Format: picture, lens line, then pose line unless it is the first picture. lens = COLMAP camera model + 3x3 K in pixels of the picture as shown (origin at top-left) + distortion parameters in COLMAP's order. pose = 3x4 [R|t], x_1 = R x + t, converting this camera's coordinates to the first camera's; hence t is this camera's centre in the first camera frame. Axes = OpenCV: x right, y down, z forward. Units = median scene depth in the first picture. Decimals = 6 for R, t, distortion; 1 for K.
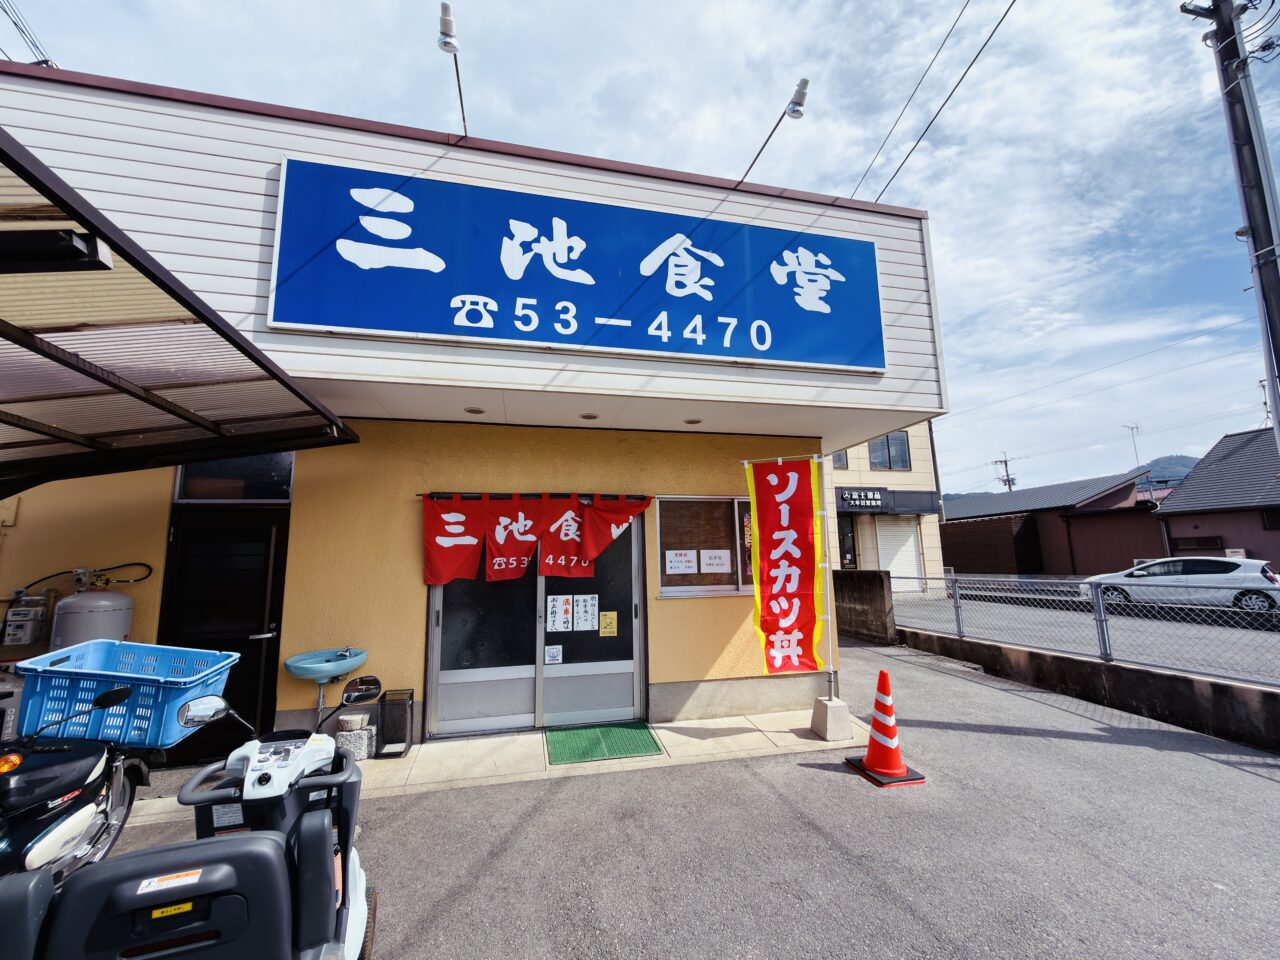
lens RADIAL K [[512.4, 0, 640.0], [0, 512.4, 480.0], [0, 0, 1]] dist [0.000472, 0.000165]
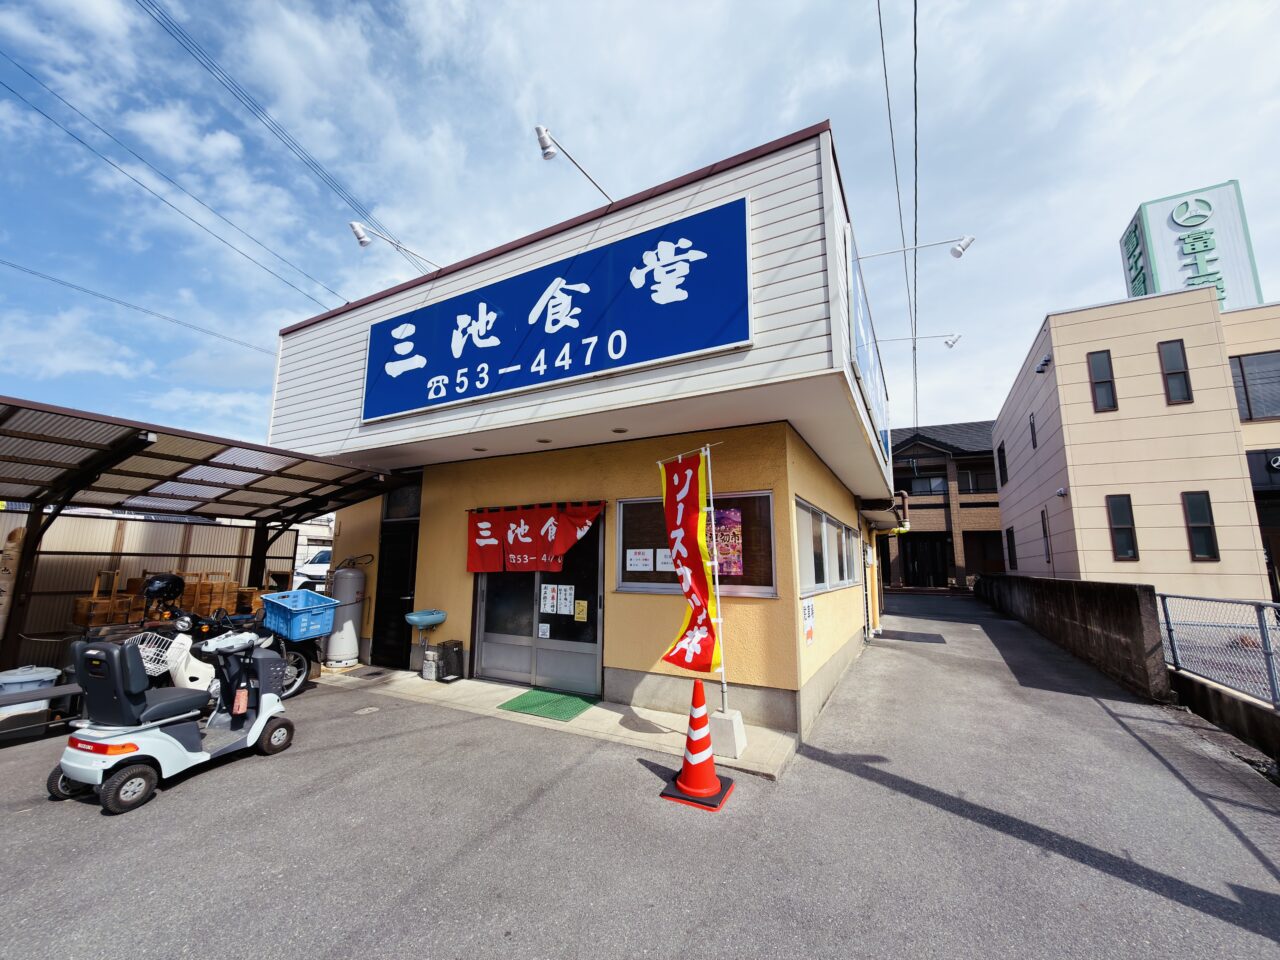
lens RADIAL K [[512.4, 0, 640.0], [0, 512.4, 480.0], [0, 0, 1]] dist [0.000472, 0.000165]
pose [[0.745352, -0.086229, -0.661071, 0.924395], [0.083394, 0.995871, -0.035874, 0.035836], [0.661434, -0.028390, 0.749466, 0.227939]]
